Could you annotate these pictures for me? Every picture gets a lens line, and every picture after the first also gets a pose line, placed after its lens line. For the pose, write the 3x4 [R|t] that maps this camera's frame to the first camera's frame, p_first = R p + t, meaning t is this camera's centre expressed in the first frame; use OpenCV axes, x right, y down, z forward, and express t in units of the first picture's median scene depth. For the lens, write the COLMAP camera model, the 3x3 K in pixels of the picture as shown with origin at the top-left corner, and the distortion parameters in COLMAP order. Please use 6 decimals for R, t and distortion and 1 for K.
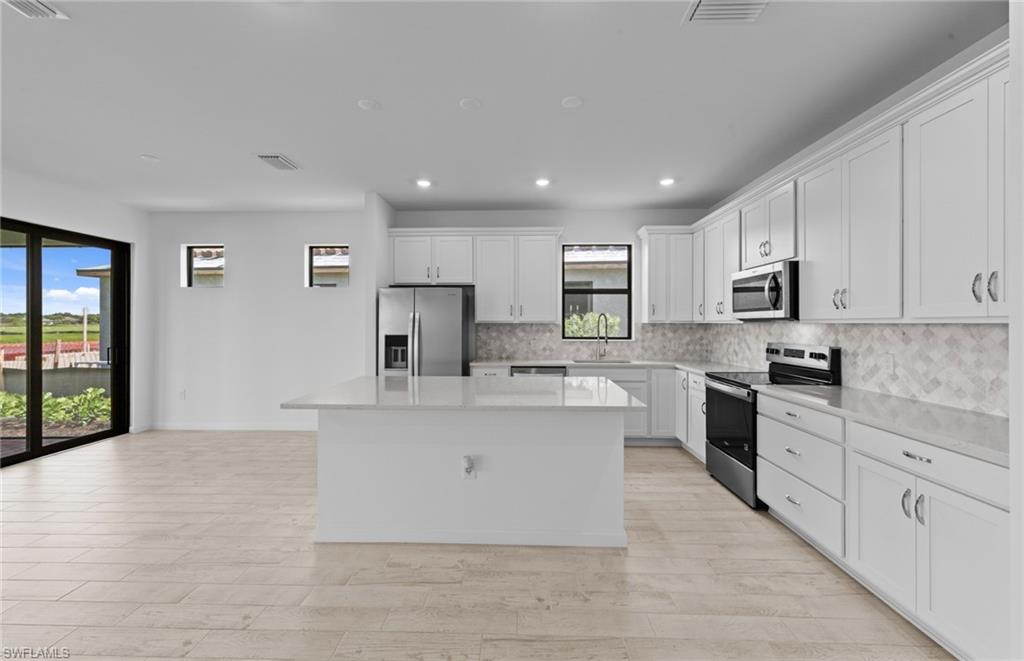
lens RADIAL K [[404.4, 0, 511.4], [0, 404.4, 324.8], [0, 0, 1]] dist [0.011206, -0.000204]
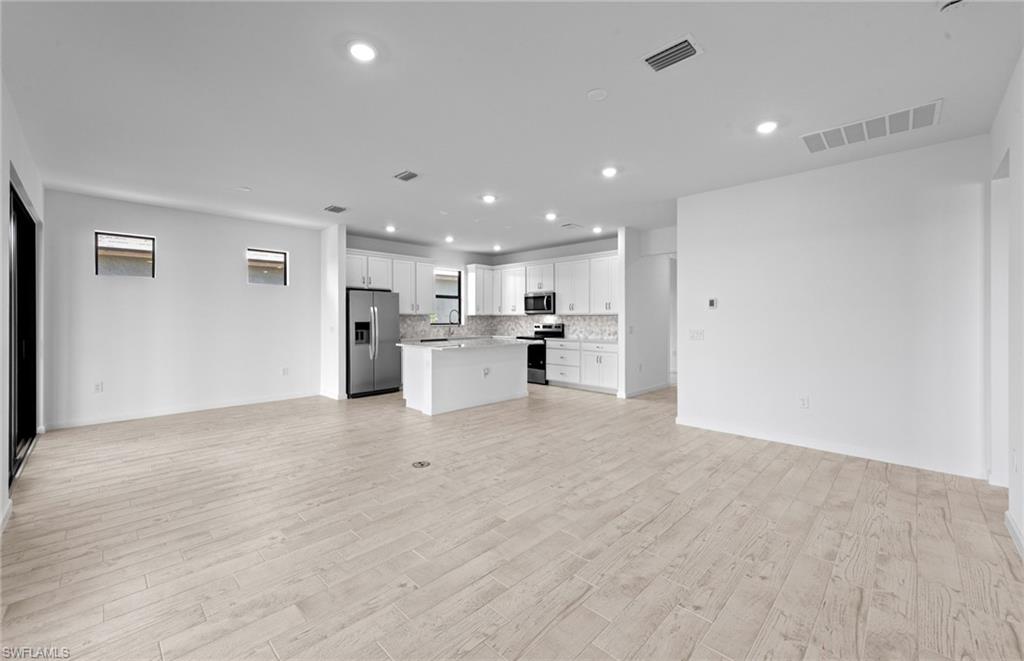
lens RADIAL K [[404.4, 0, 502.9], [0, 404.4, 328.3], [0, 0, 1]] dist [0.011206, -0.000204]
pose [[0.689320, -0.017255, 0.724251, -1.383876], [0.002284, 0.999763, 0.021646, 0.023255], [-0.724453, -0.013266, 0.689196, -0.576313]]
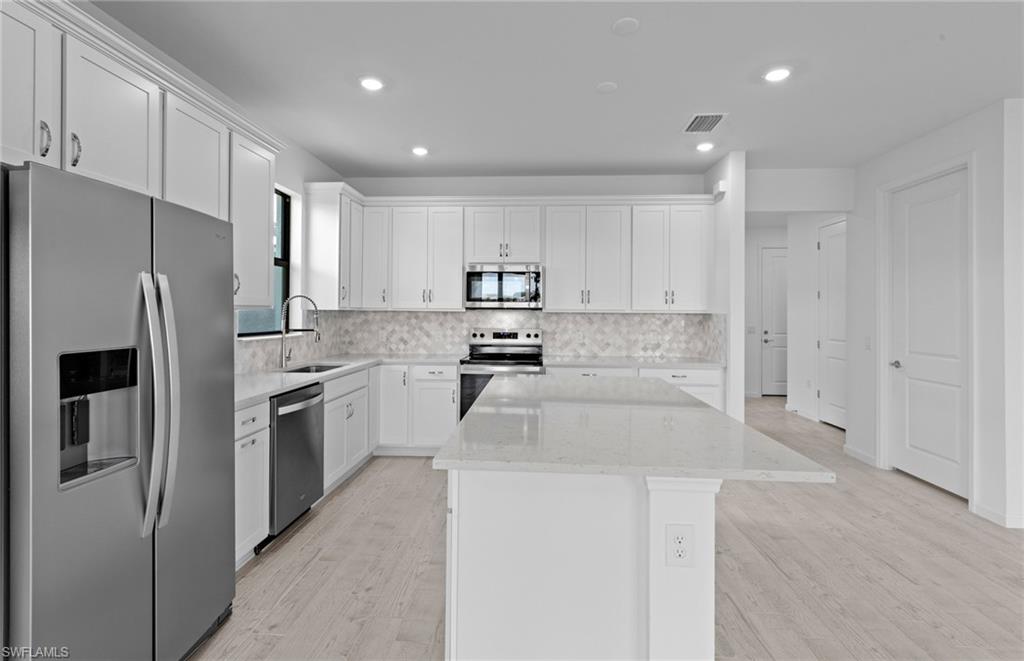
lens RADIAL K [[487.1, 0, 506.7], [0, 487.1, 307.6], [0, 0, 1]] dist [0.018161, 0.000401]
pose [[0.033737, 0.009799, 0.999383, -0.834419], [-0.005224, 0.999940, -0.009628, -0.002269], [-0.999417, -0.004896, 0.033786, 0.963548]]
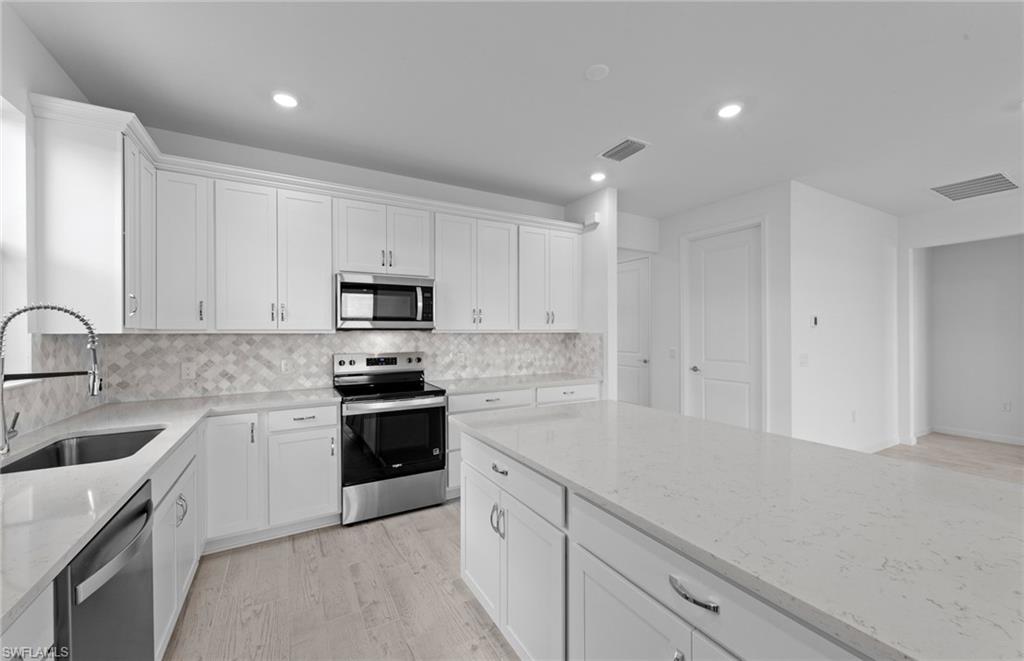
lens RADIAL K [[404.4, 0, 513.4], [0, 404.4, 331.4], [0, 0, 1]] dist [0.011206, -0.000204]
pose [[-0.521527, 0.001912, 0.853233, -0.388964], [0.004455, 0.999990, 0.000483, -0.007232], [-0.853223, 0.004053, -0.521530, 1.281145]]
